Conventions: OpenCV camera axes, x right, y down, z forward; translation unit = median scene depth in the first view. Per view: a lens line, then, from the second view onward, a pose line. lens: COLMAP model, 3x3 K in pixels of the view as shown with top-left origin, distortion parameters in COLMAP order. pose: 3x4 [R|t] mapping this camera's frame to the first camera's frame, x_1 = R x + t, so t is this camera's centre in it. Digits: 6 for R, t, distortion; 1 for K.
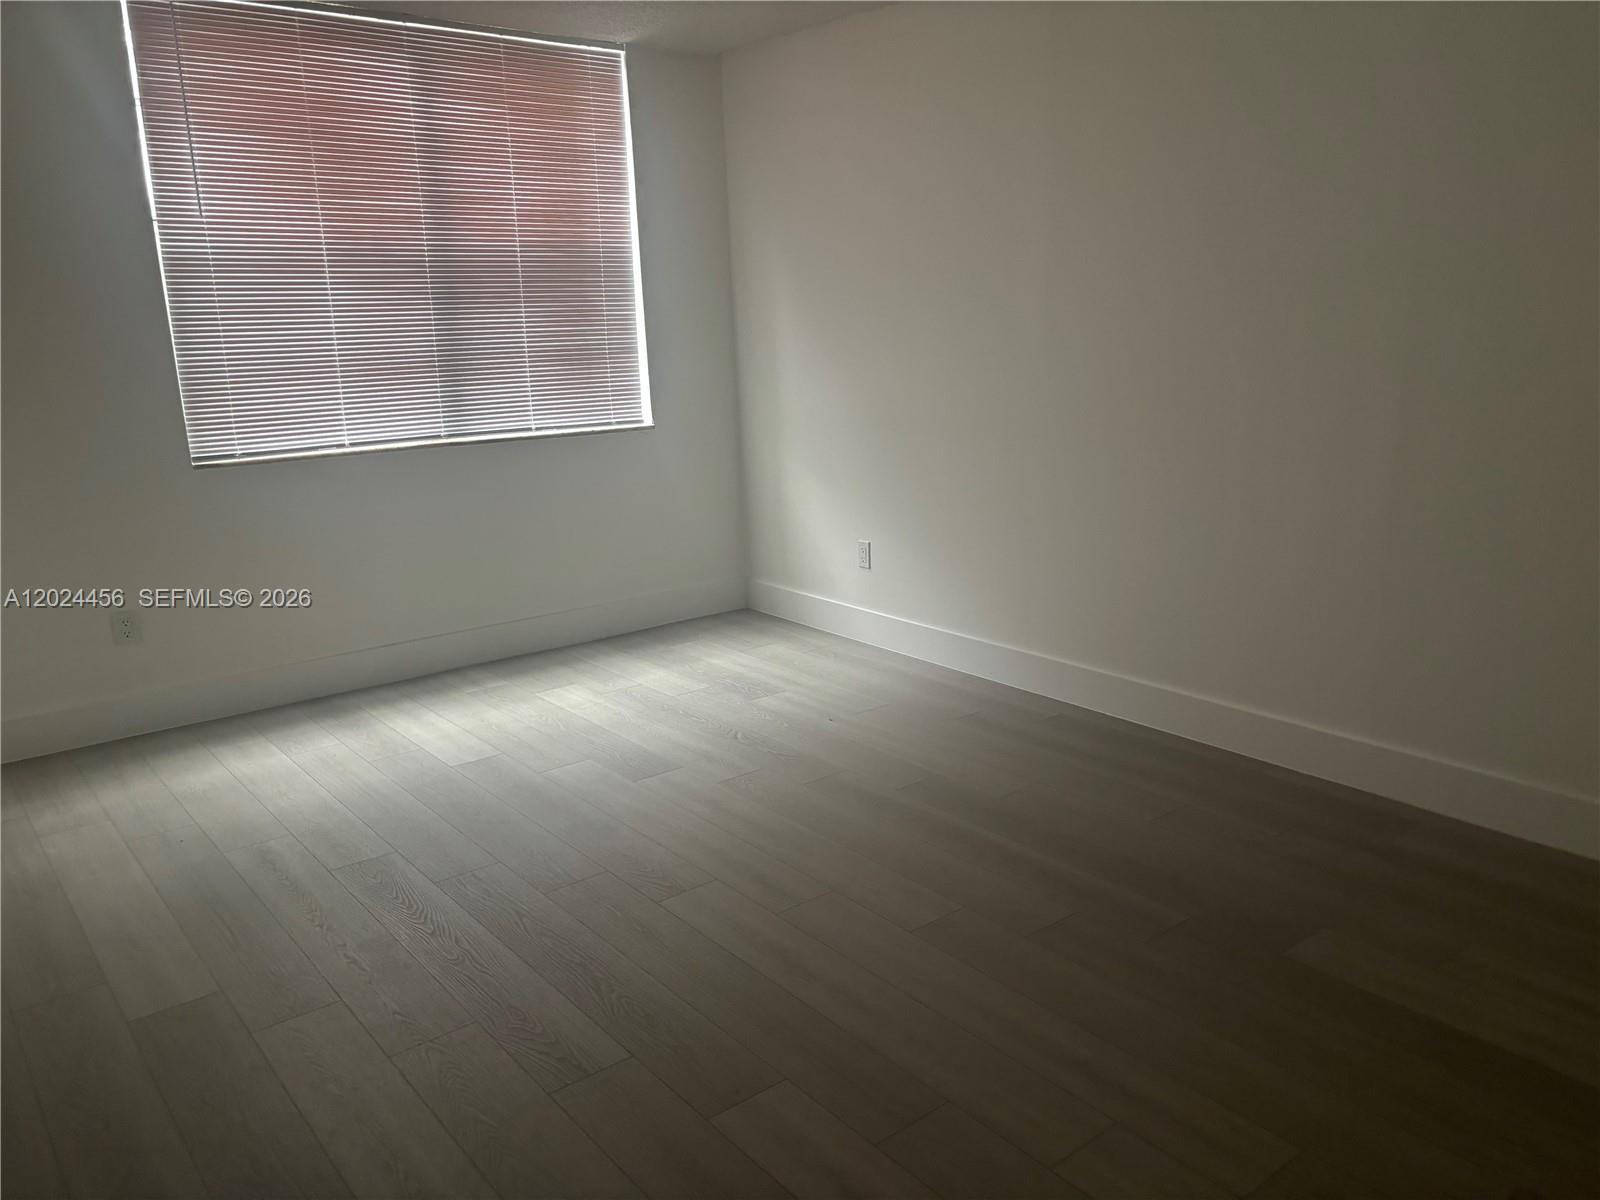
lens RADIAL K [[1221.6, 0, 814.7], [0, 1221.6, 634.9], [0, 0, 1]] dist [0.004158, 0.004082]
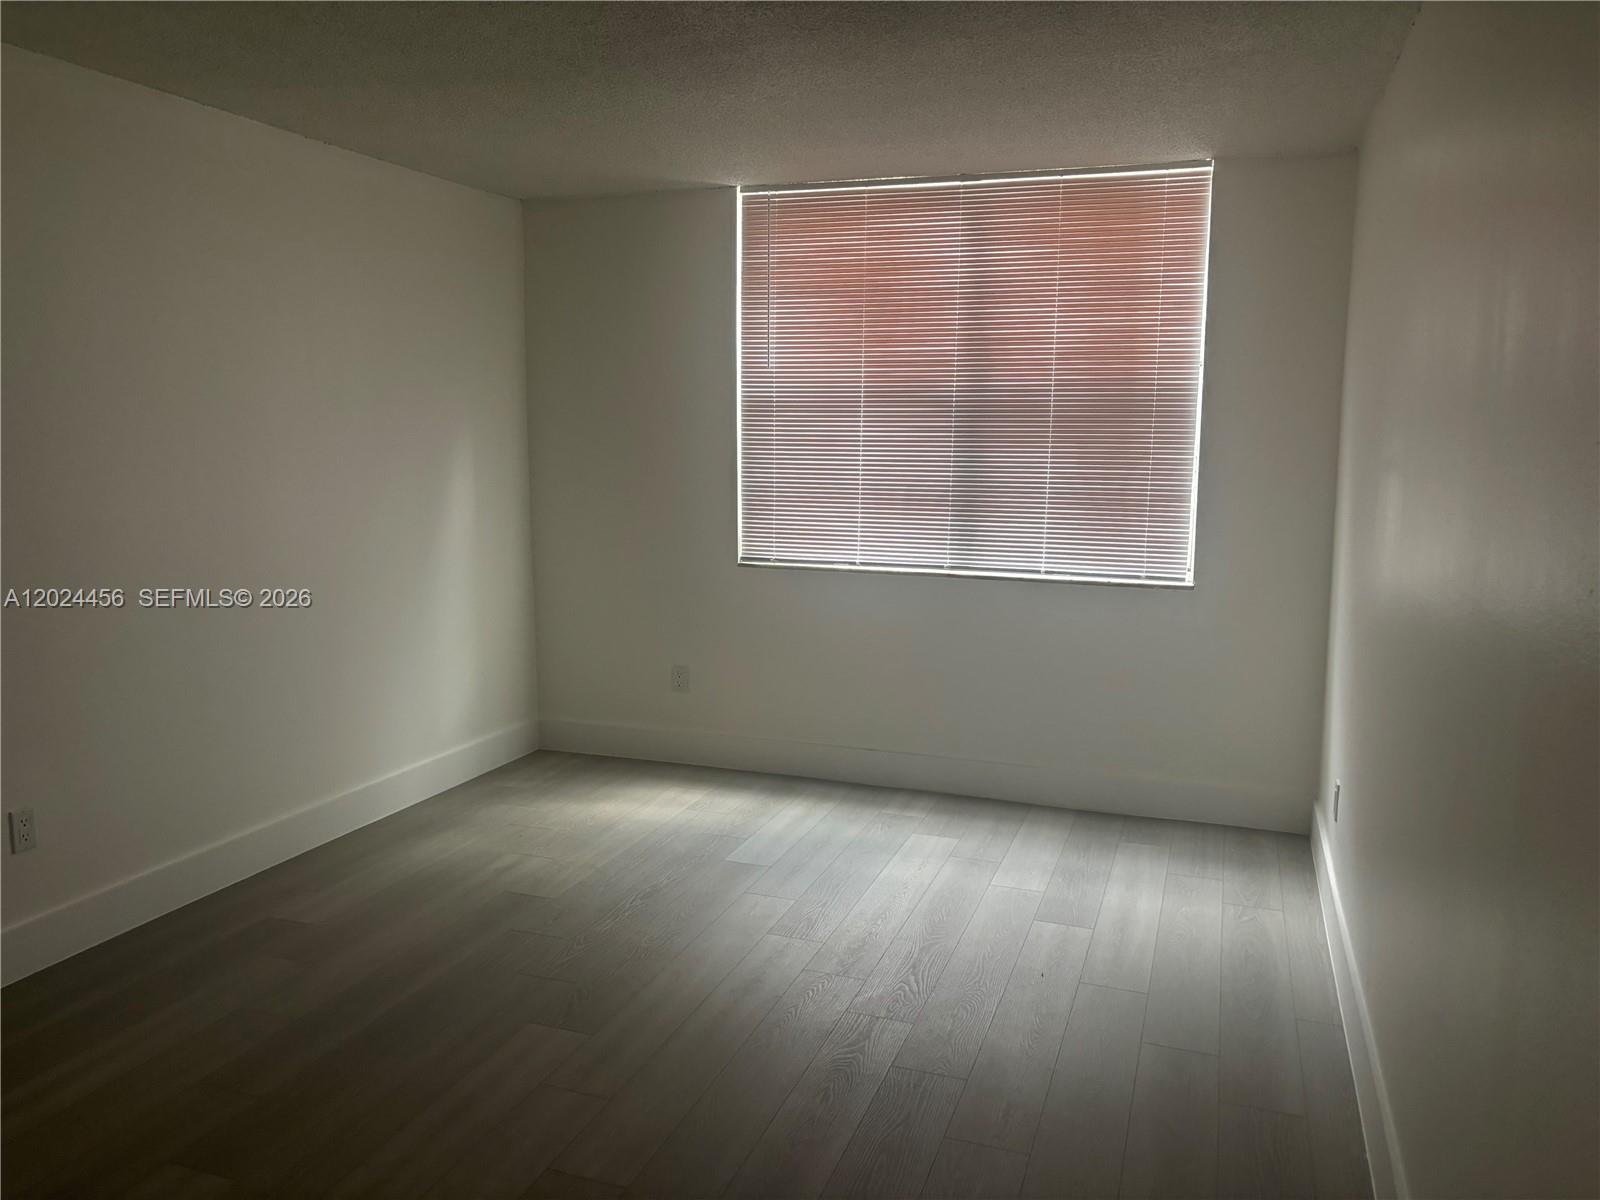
lens RADIAL K [[1223.6, 0, 811.7], [0, 1223.6, 631.7], [0, 0, 1]] dist [0.081870, -0.202060]
pose [[0.507999, 0.157471, -0.846841, 0.527875], [-0.248044, 0.968245, 0.031251, -0.115593], [0.824870, 0.194178, 0.530927, 0.374440]]
